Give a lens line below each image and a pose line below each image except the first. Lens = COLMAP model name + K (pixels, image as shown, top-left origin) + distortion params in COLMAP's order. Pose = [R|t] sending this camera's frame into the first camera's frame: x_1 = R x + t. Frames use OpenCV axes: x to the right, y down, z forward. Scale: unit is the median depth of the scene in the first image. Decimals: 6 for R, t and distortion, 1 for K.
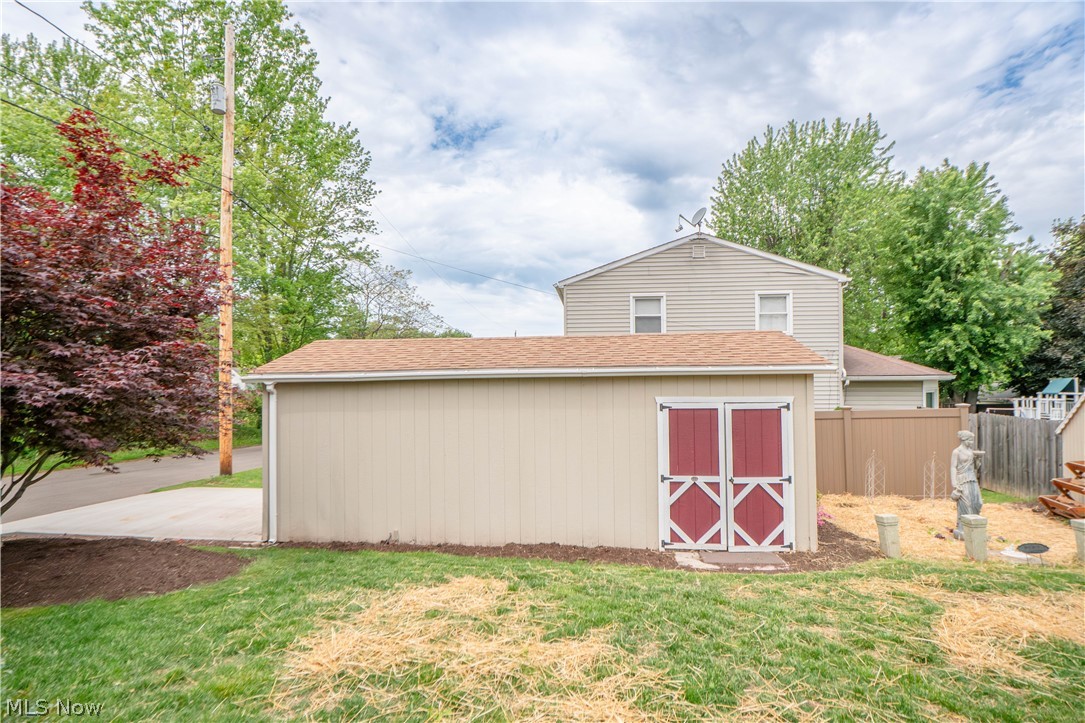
lens RADIAL K [[508.4, 0, 535.9], [0, 508.4, 368.8], [0, 0, 1]] dist [-0.026380, 0.000933]
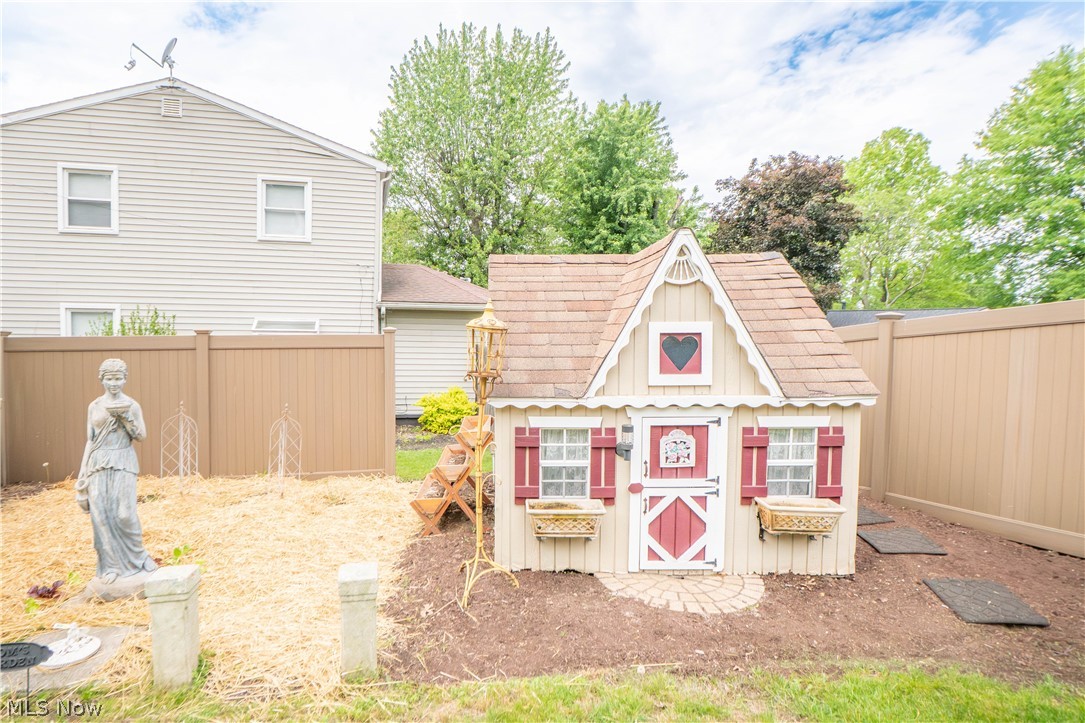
lens RADIAL K [[513.3, 0, 472.6], [0, 513.3, 362.6], [0, 0, 1]] dist [-0.030699, 0.001366]
pose [[0.956963, 0.004704, 0.290172, 0.289990], [-0.027963, 0.996711, 0.076060, 0.023574], [-0.288860, -0.080901, 0.953947, 0.129760]]
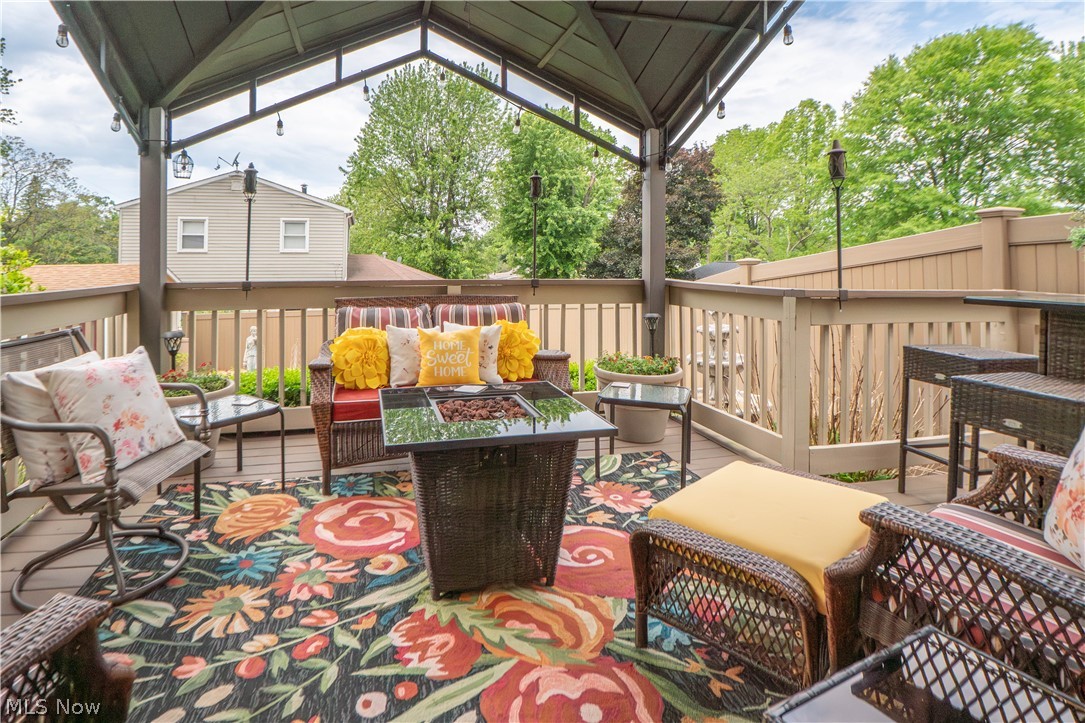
lens RADIAL K [[541.0, 0, 486.2], [0, 541.0, 257.3], [0, 0, 1]] dist [-0.022266, 0.001653]
pose [[0.954543, 0.014468, 0.297722, 0.297955], [-0.015969, 0.999869, 0.002610, -0.035543], [-0.297645, -0.007246, 0.954649, -0.285118]]
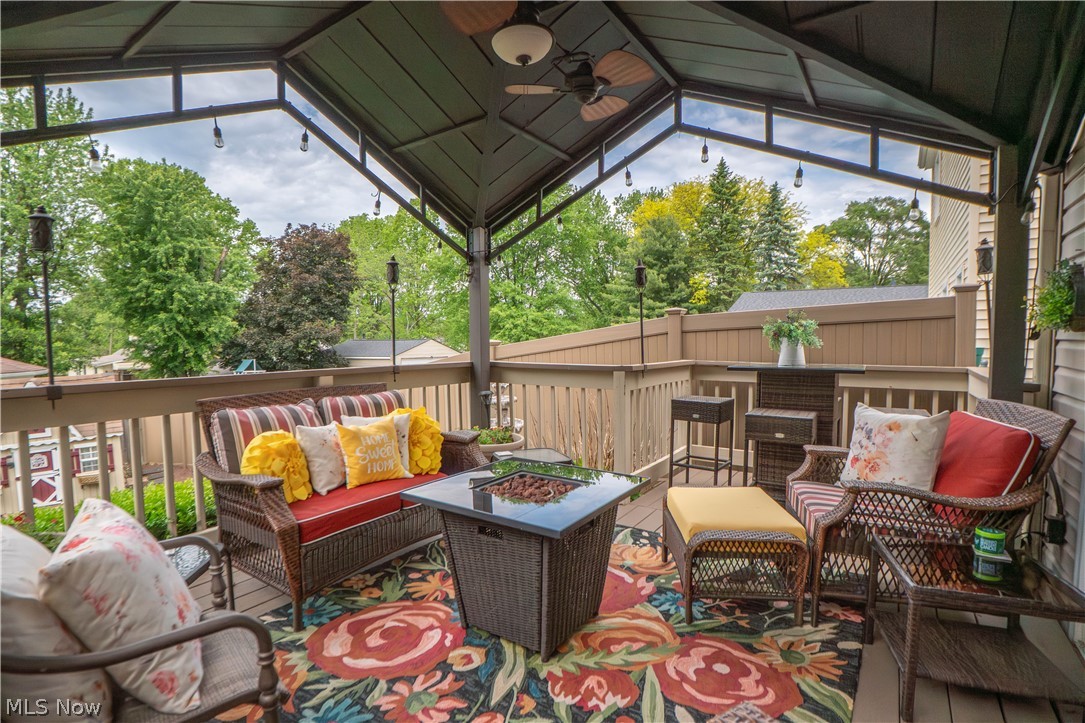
lens RADIAL K [[525.4, 0, 498.3], [0, 525.4, 371.3], [0, 0, 1]] dist [-0.029426, 0.006730]
pose [[0.522078, -0.048765, 0.851503, 0.240250], [-0.007986, 0.998041, 0.062053, -0.036967], [-0.852861, -0.039197, 0.520665, -0.242697]]
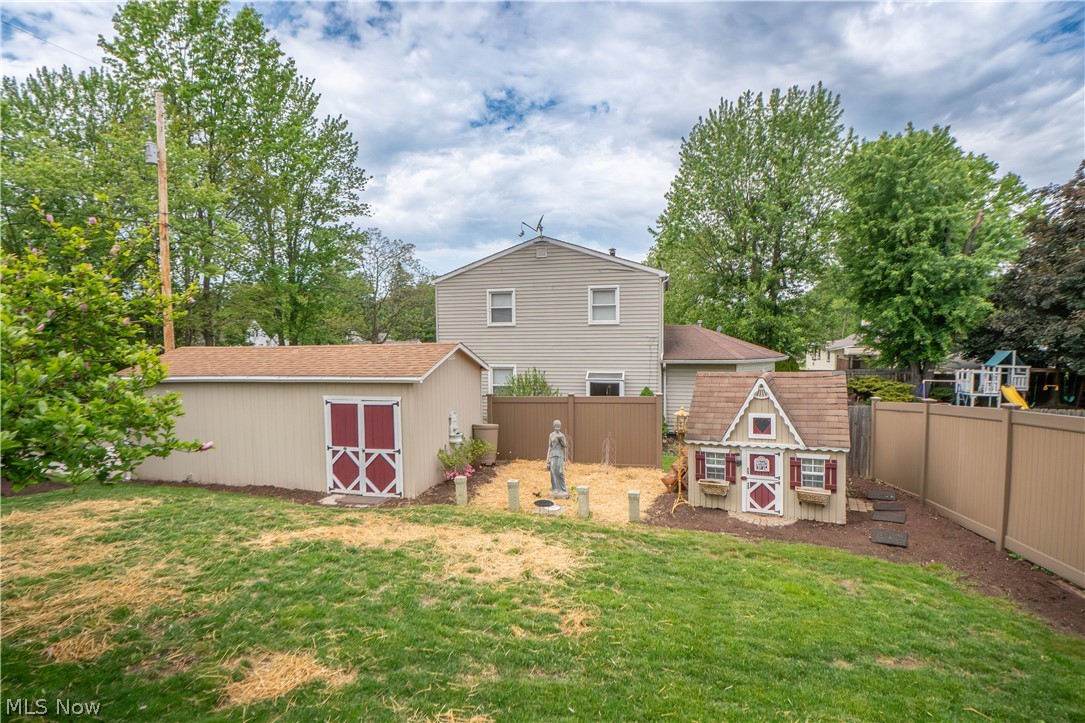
lens RADIAL K [[520.2, 0, 558.8], [0, 520.2, 364.1], [0, 0, 1]] dist [-0.030865, 0.001379]
pose [[0.992284, 0.003420, -0.123935, 0.290463], [0.006891, 0.996553, 0.082673, -0.041876], [0.123791, -0.082889, 0.988840, -0.115457]]
